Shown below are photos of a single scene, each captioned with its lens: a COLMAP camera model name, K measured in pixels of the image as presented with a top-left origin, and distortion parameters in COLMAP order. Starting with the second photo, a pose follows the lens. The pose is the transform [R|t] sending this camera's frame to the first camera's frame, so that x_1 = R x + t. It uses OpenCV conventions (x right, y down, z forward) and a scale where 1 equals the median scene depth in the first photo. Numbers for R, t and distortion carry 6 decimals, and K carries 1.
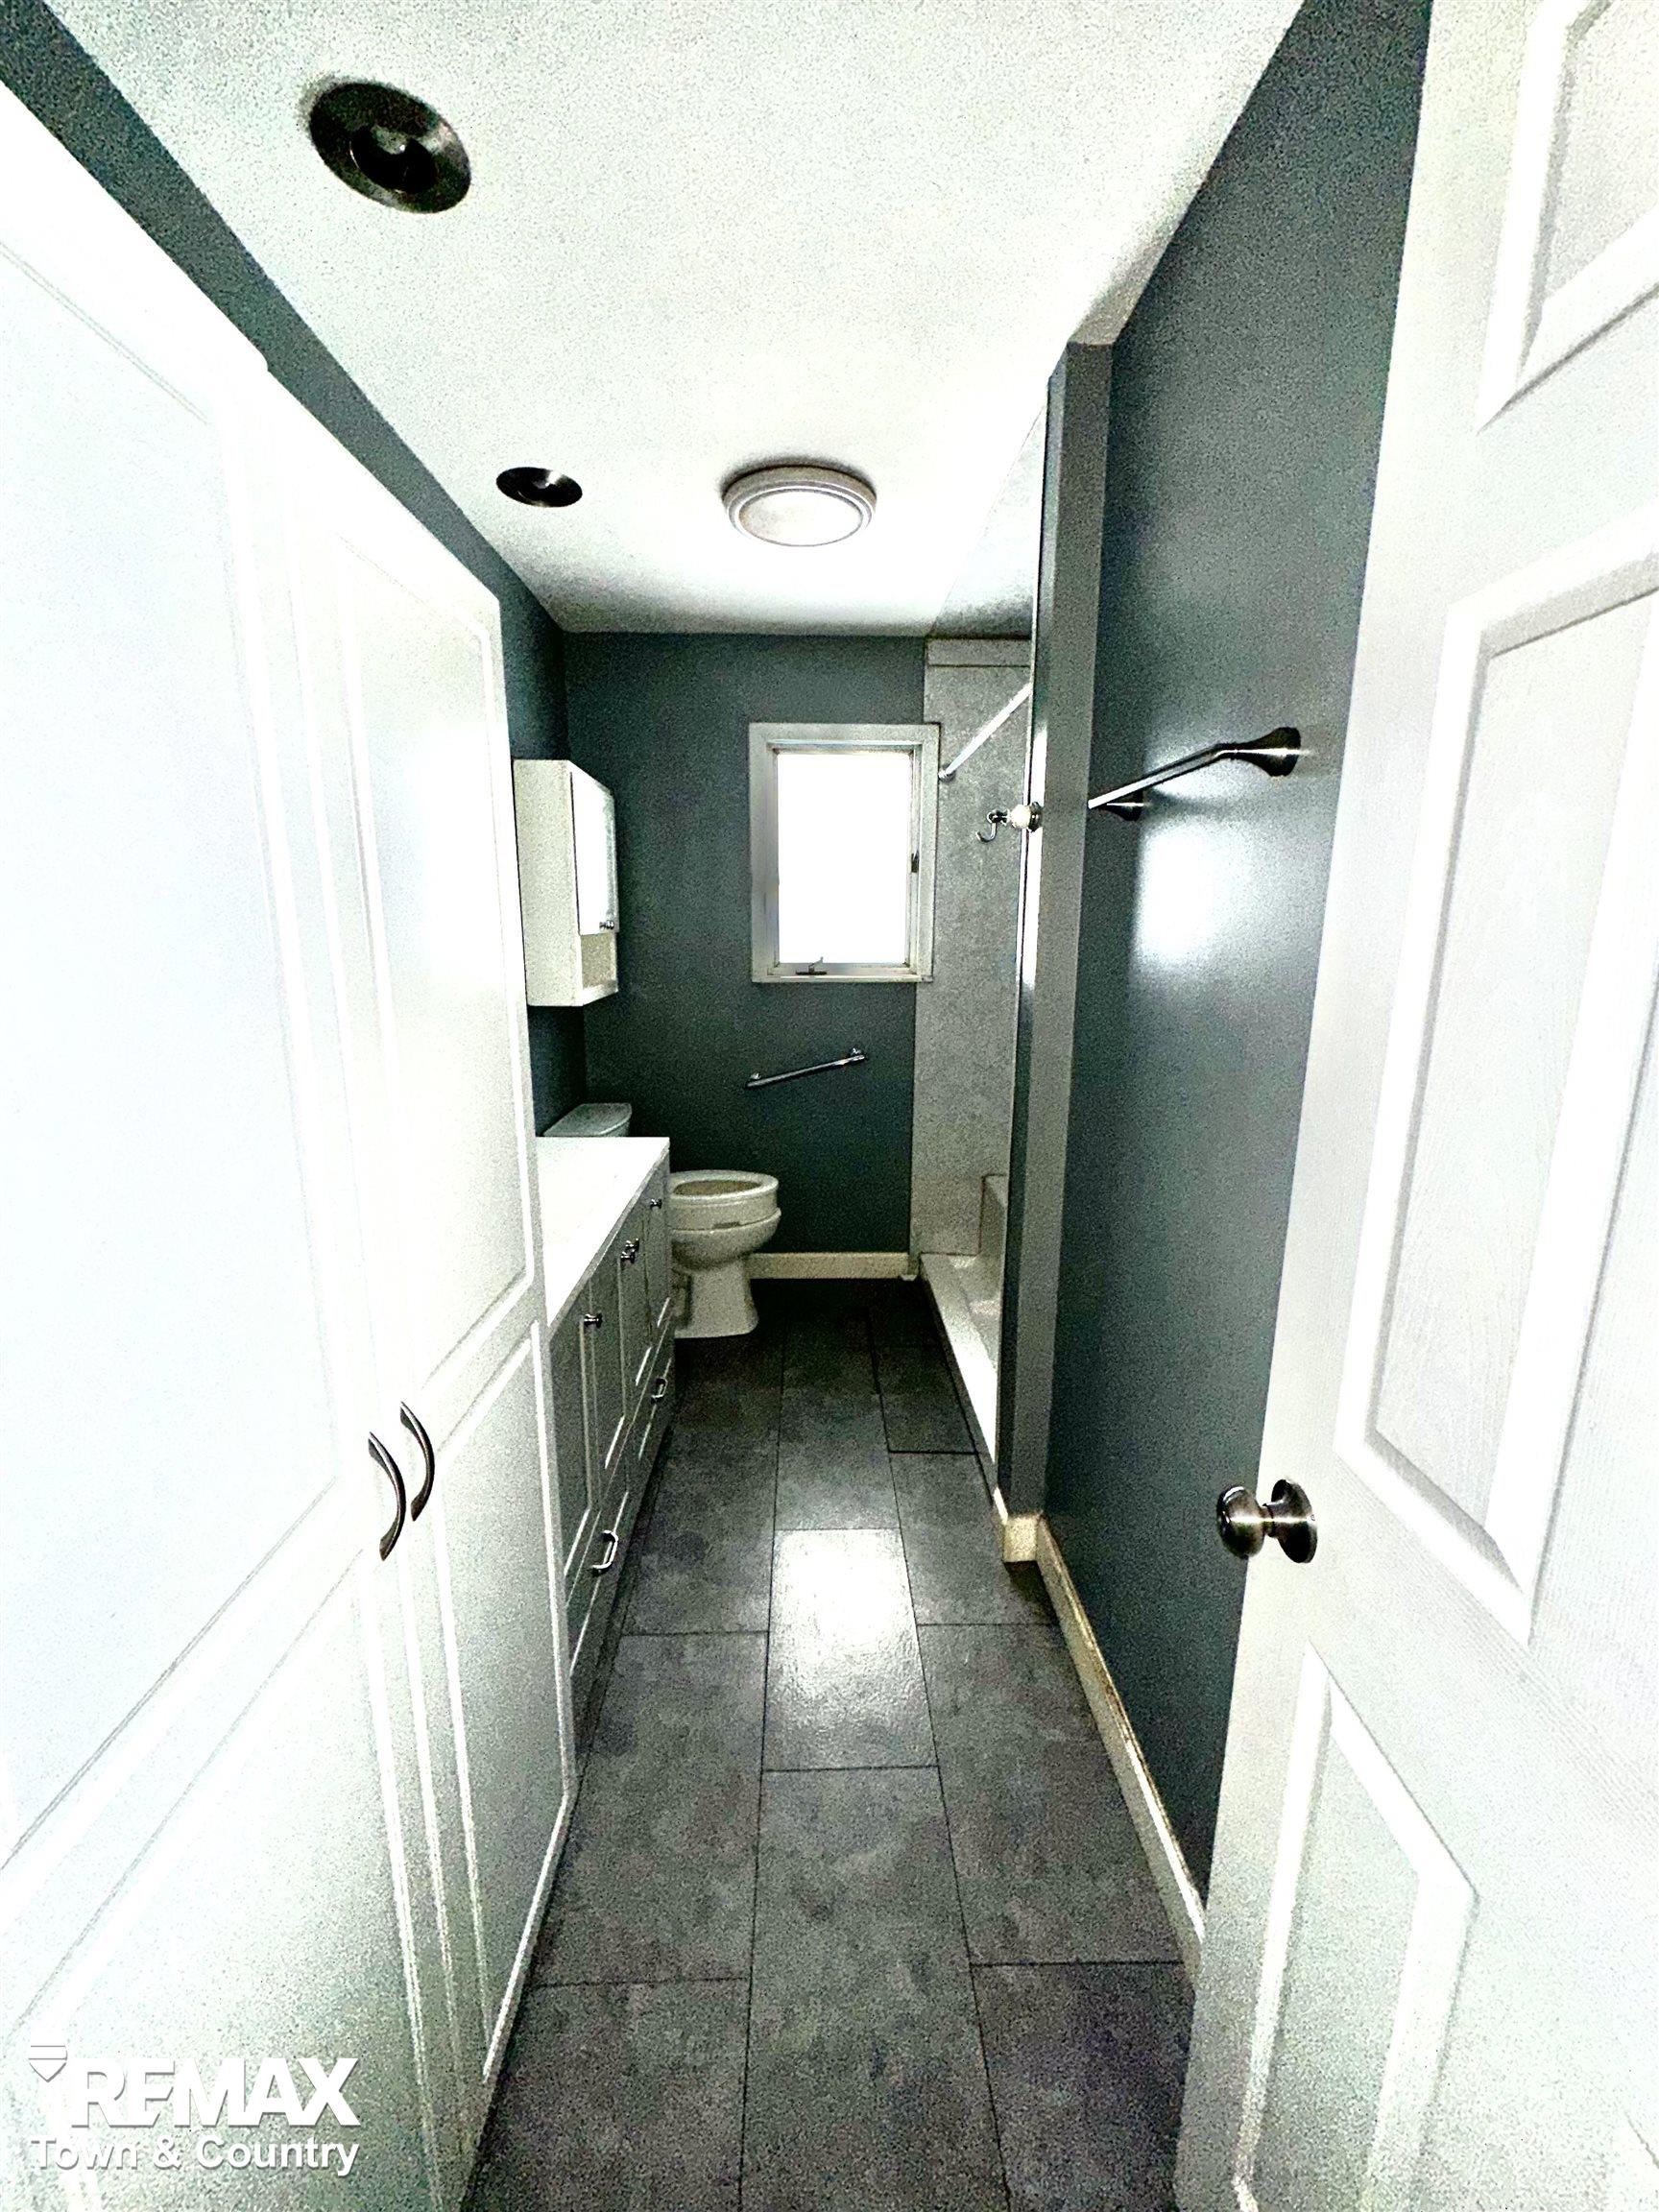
lens RADIAL K [[873.4, 0, 825.4], [0, 873.4, 1103.1], [0, 0, 1]] dist [-0.002803, -0.000004]
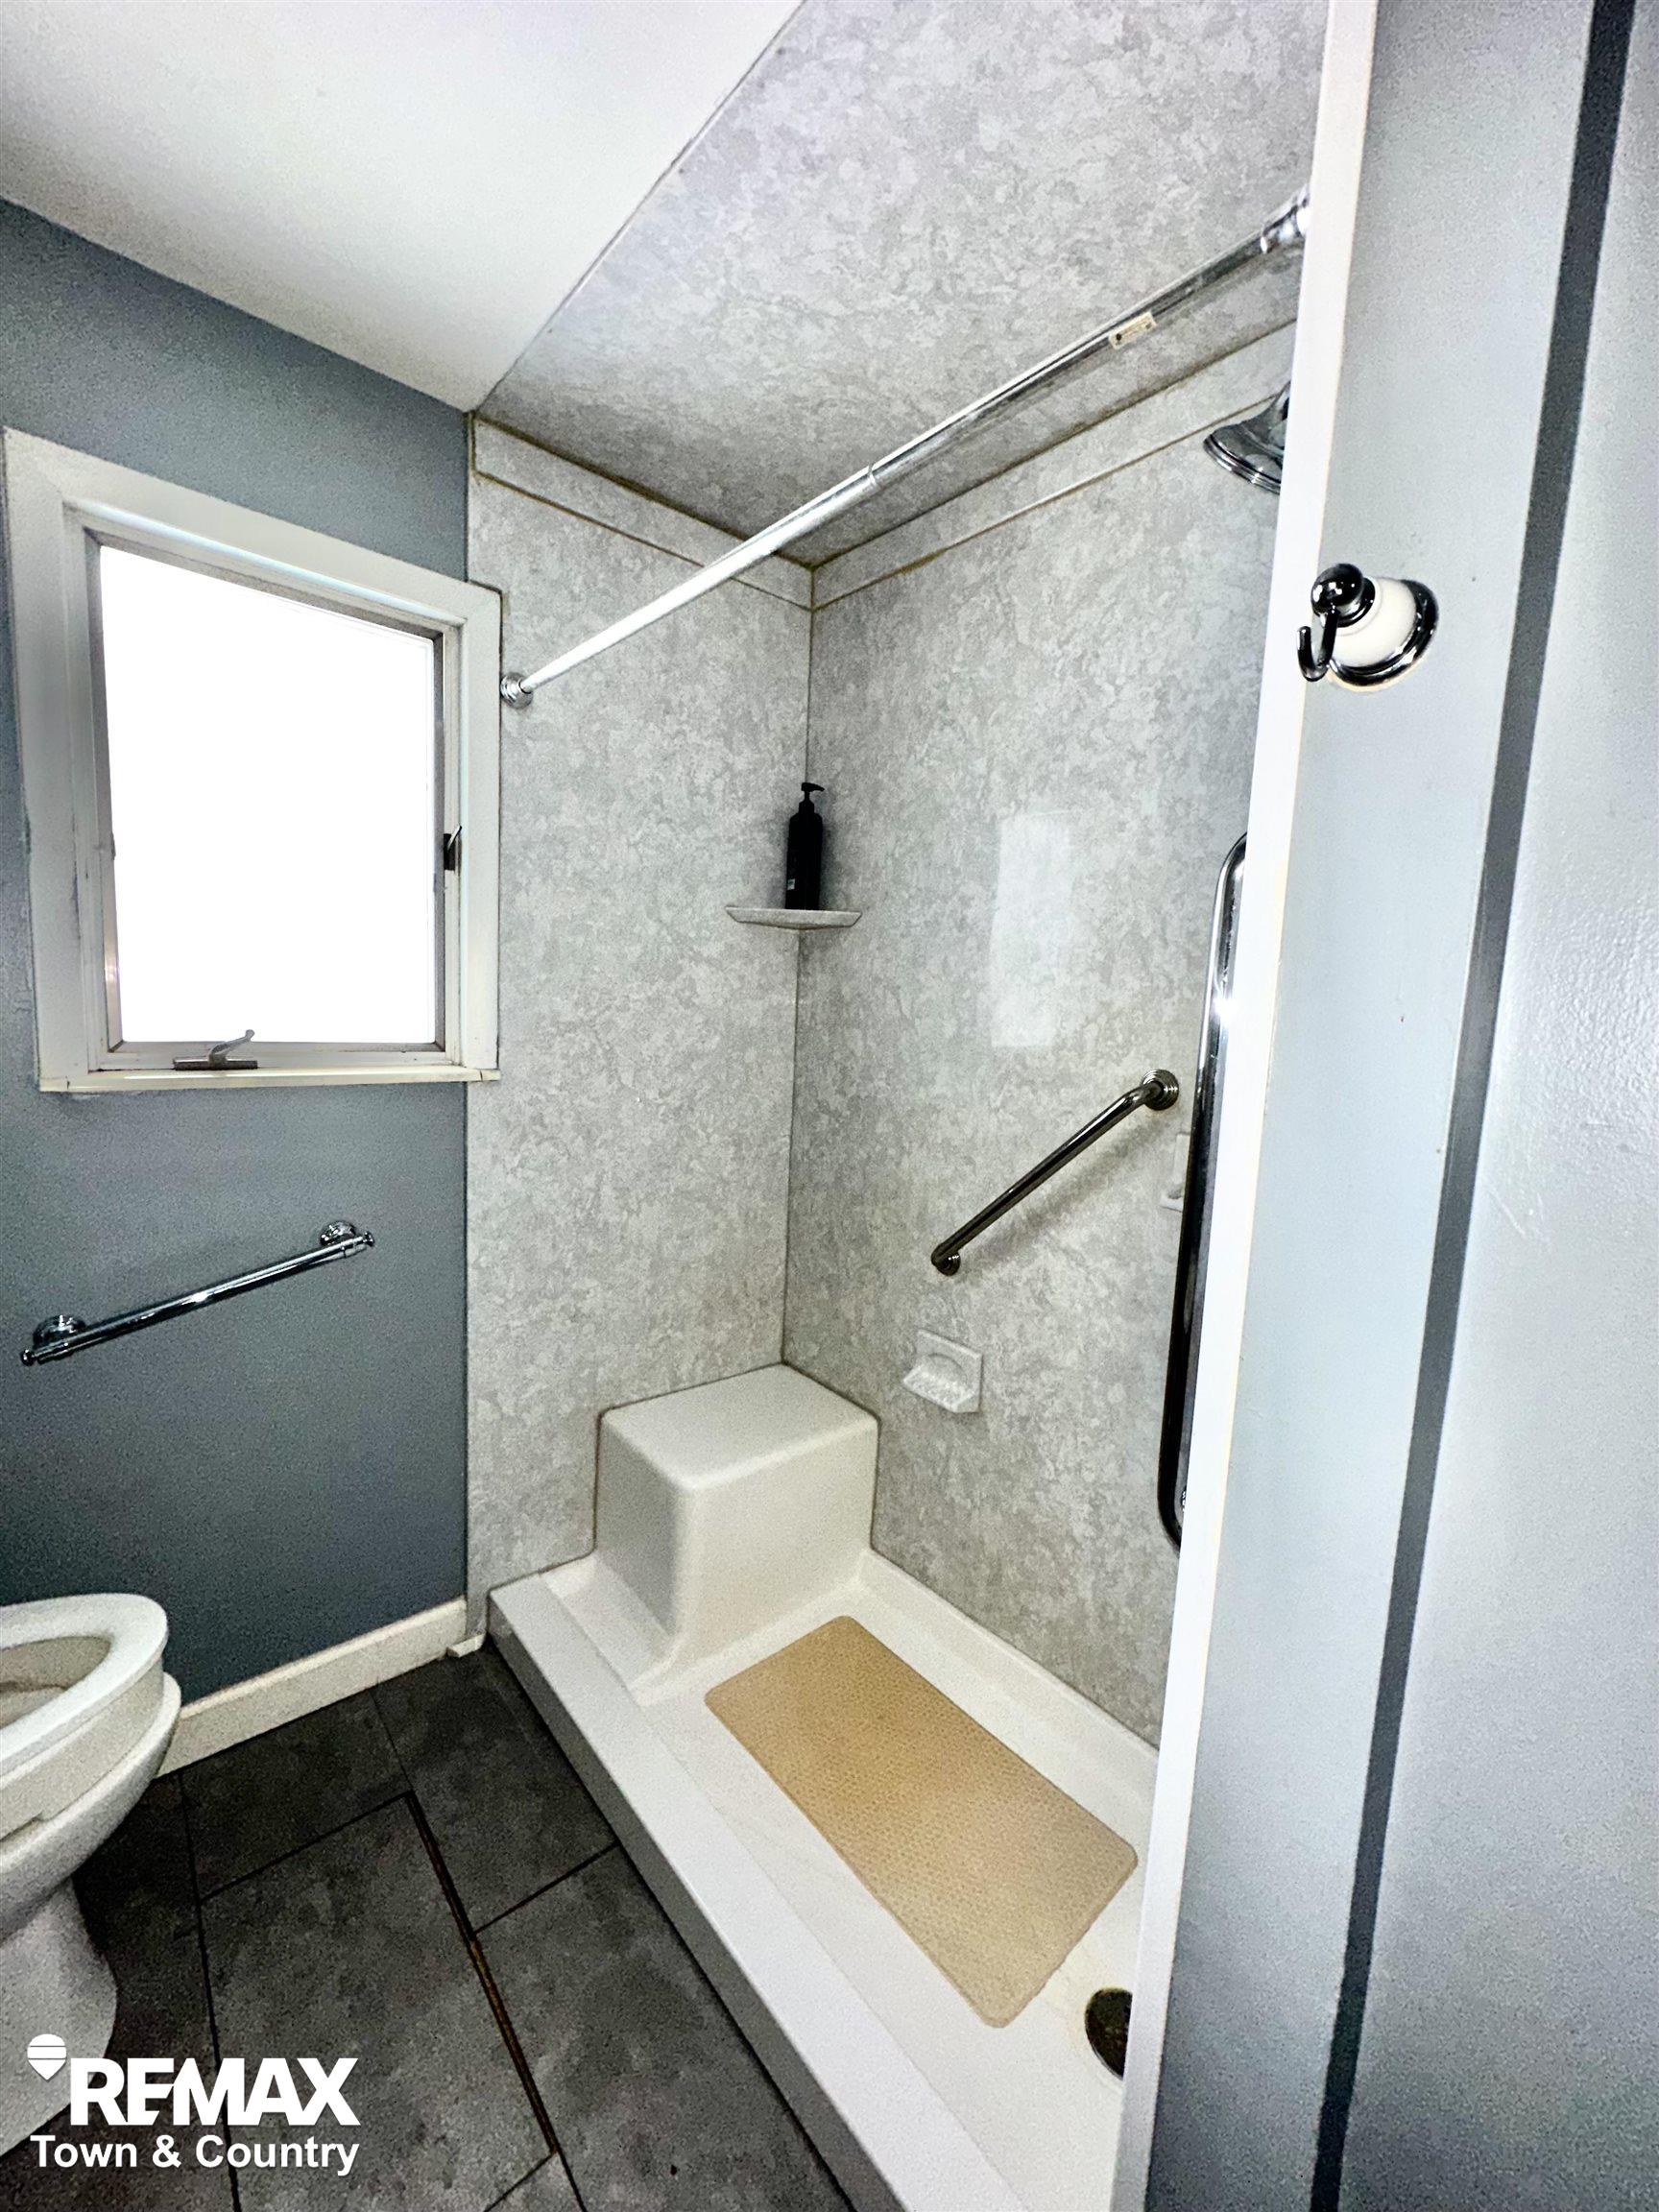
lens RADIAL K [[873.4, 0, 841.4], [0, 873.4, 1107.5], [0, 0, 1]] dist [-0.002803, -0.000004]
pose [[0.770681, -0.041838, 0.635846, -0.053844], [0.095392, 0.994173, -0.050205, -0.076076], [-0.630040, 0.099347, 0.770181, 0.466073]]
